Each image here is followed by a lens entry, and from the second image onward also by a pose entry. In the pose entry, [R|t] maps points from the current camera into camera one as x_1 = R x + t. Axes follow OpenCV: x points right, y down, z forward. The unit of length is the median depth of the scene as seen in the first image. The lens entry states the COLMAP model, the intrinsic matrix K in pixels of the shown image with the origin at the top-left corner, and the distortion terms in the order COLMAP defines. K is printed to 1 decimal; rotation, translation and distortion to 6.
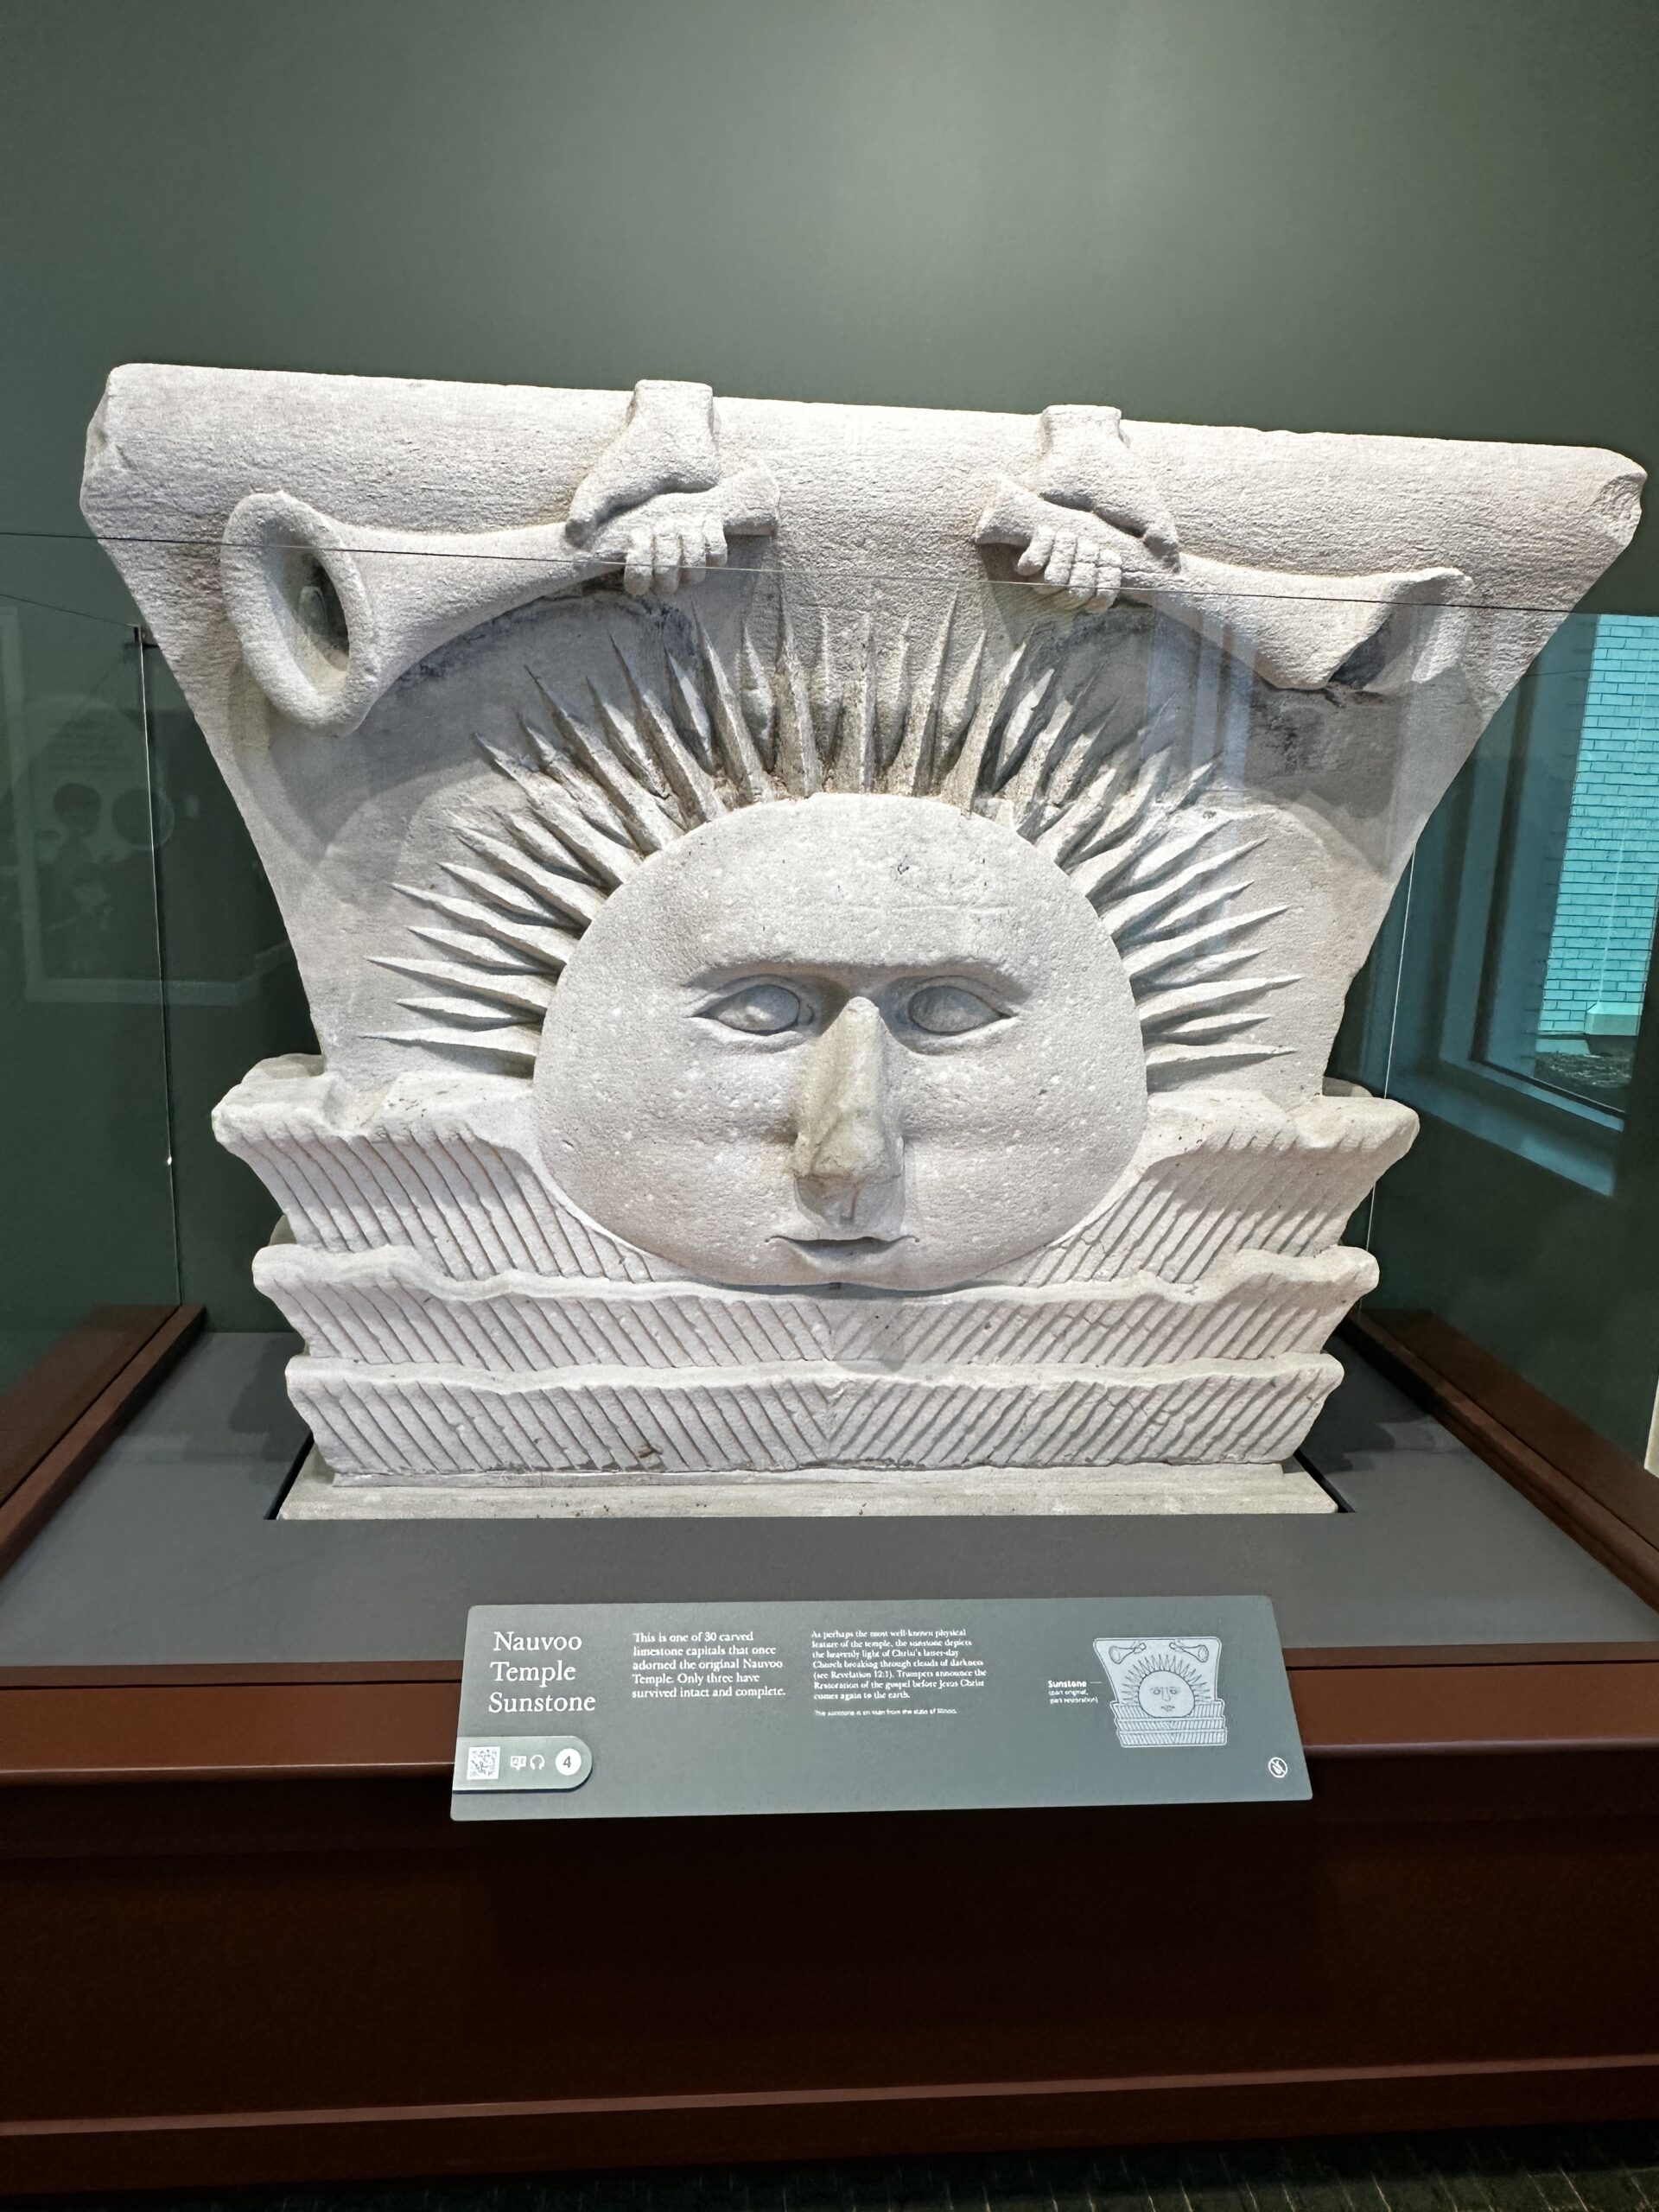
lens RADIAL K [[1548.8, 0, 807.1], [0, 1548.8, 1115.5], [0, 0, 1]] dist [-0.000095, -0.000550]
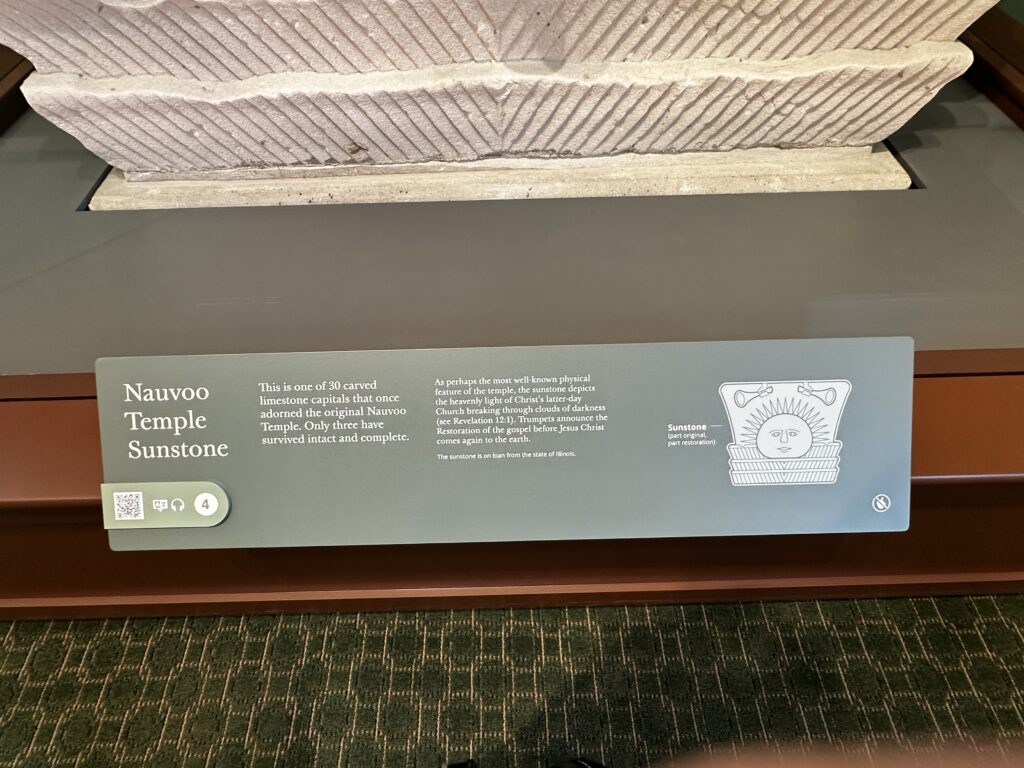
lens RADIAL K [[559.7, 0, 507.8], [0, 559.7, 385.4], [0, 0, 1]] dist [-0.004417, -0.000531]
pose [[0.996300, 0.020202, -0.083530, 0.063118], [0.038159, 0.766917, 0.640611, 0.083298], [0.077002, -0.641429, 0.763309, 0.569400]]
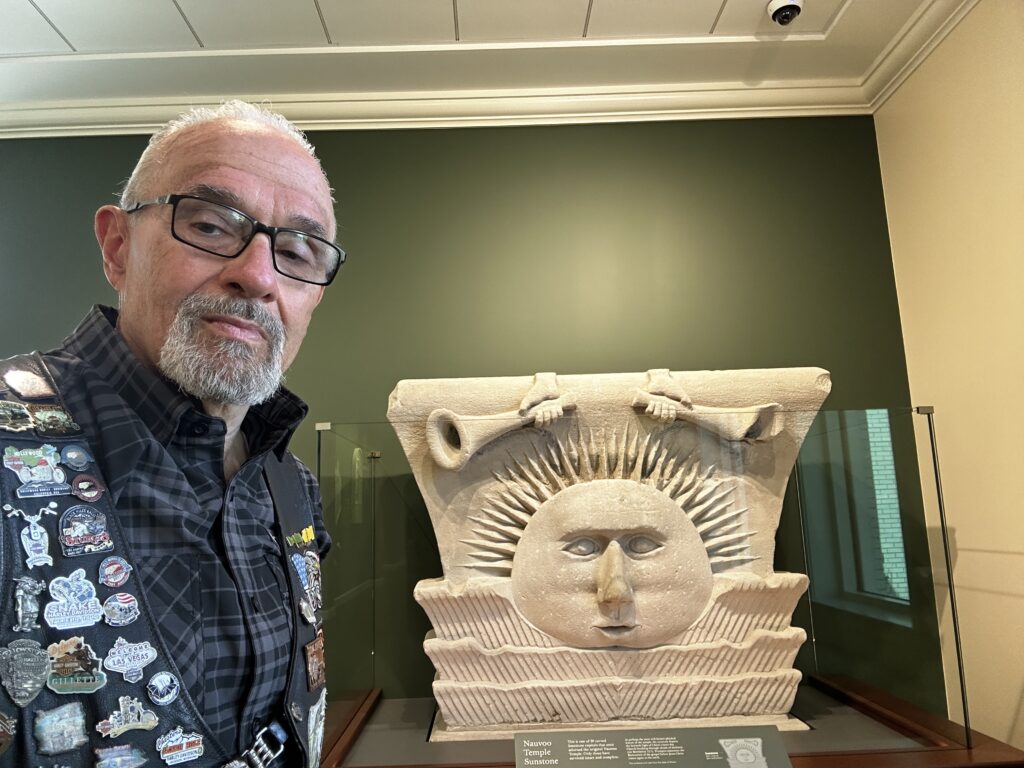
lens RADIAL K [[727.0, 0, 489.0], [0, 727.0, 386.4], [0, 0, 1]] dist [0.118197, -0.208291]
pose [[0.994197, -0.079879, -0.072052, -0.081694], [0.045623, 0.919663, -0.390049, 0.196099], [0.097420, 0.384498, 0.917971, -0.509594]]
